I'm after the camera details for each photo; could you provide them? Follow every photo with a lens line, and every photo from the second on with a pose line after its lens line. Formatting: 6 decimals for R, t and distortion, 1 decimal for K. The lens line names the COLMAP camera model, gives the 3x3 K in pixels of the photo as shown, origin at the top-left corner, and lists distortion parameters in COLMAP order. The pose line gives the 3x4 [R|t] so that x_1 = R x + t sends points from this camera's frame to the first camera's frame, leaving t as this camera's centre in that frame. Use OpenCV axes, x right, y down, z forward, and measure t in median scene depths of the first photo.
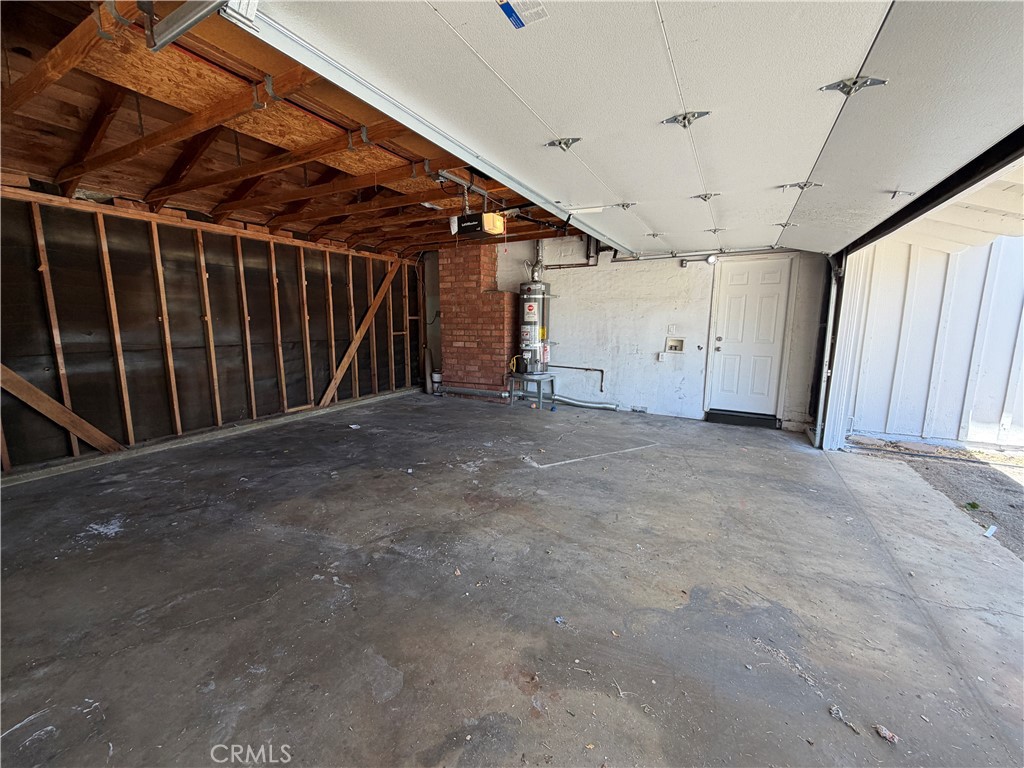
lens RADIAL K [[408.2, 0, 507.2], [0, 408.2, 383.1], [0, 0, 1]] dist [-0.001403, 0.000538]
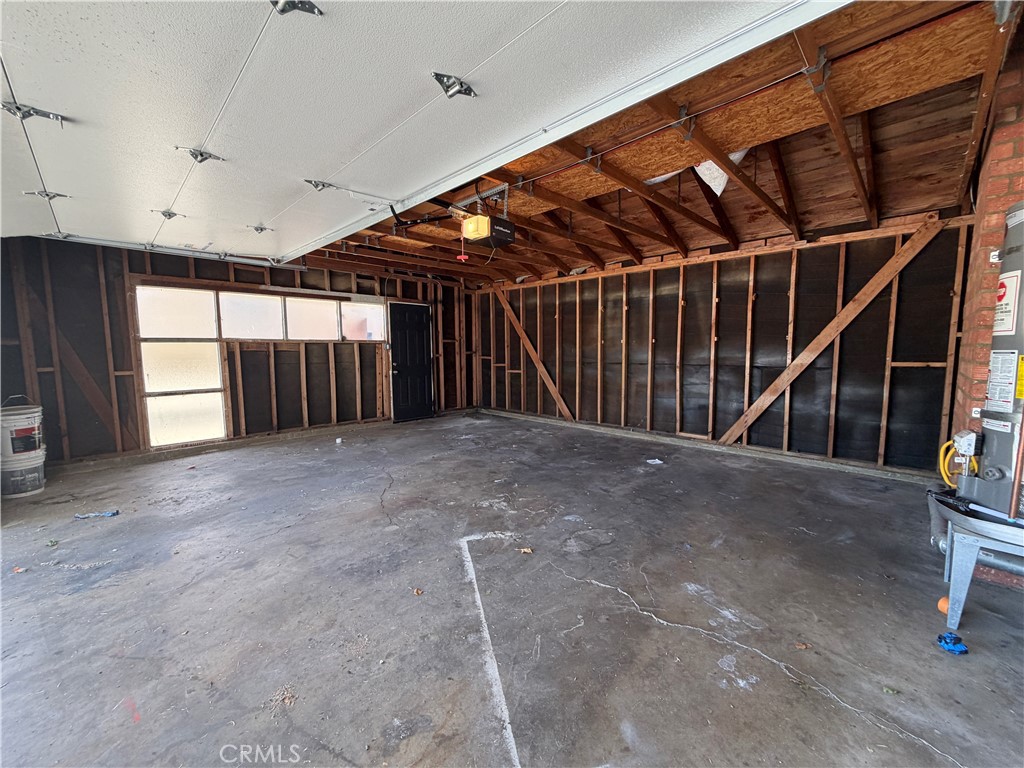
lens RADIAL K [[408.2, 0, 511.0], [0, 408.2, 383.0], [0, 0, 1]] dist [-0.001403, 0.000538]
pose [[-0.266642, 0.083667, -0.960157, 0.586865], [-0.146143, 0.981196, 0.126085, -0.136005], [0.952651, 0.173939, -0.249400, 0.978708]]
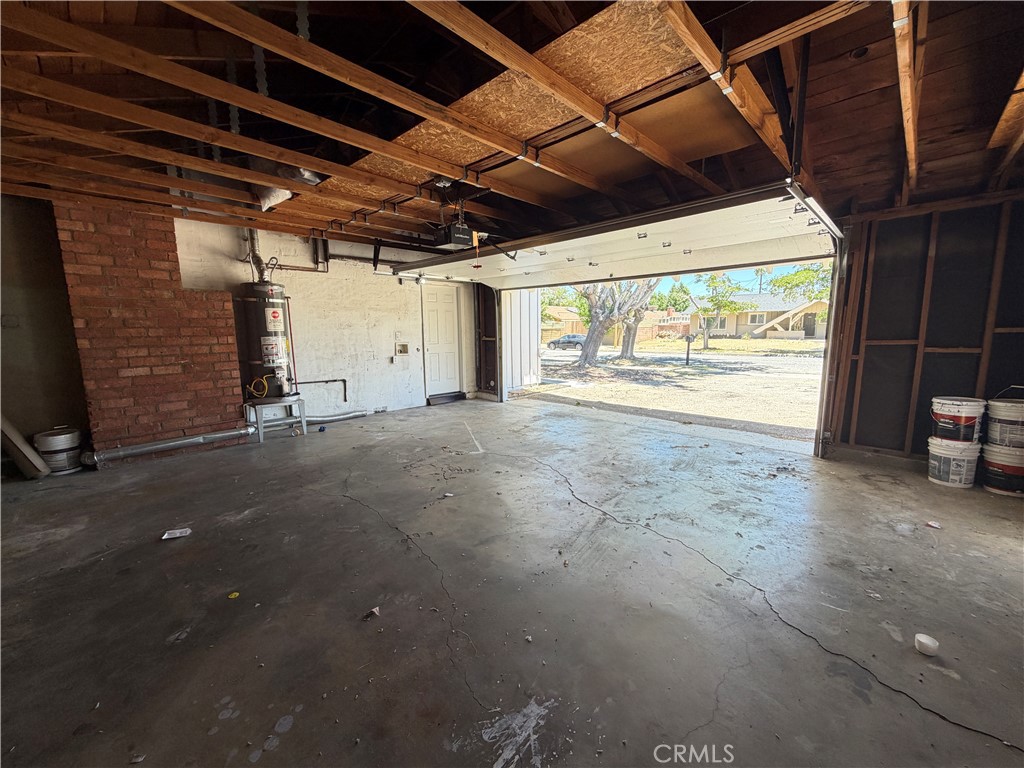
lens RADIAL K [[408.2, 0, 508.0], [0, 408.2, 385.7], [0, 0, 1]] dist [-0.001403, 0.000538]
pose [[0.263626, -0.141700, 0.954161, -0.804827], [0.159896, 0.981887, 0.101640, -0.071906], [-0.951281, 0.125772, 0.281508, 0.462197]]
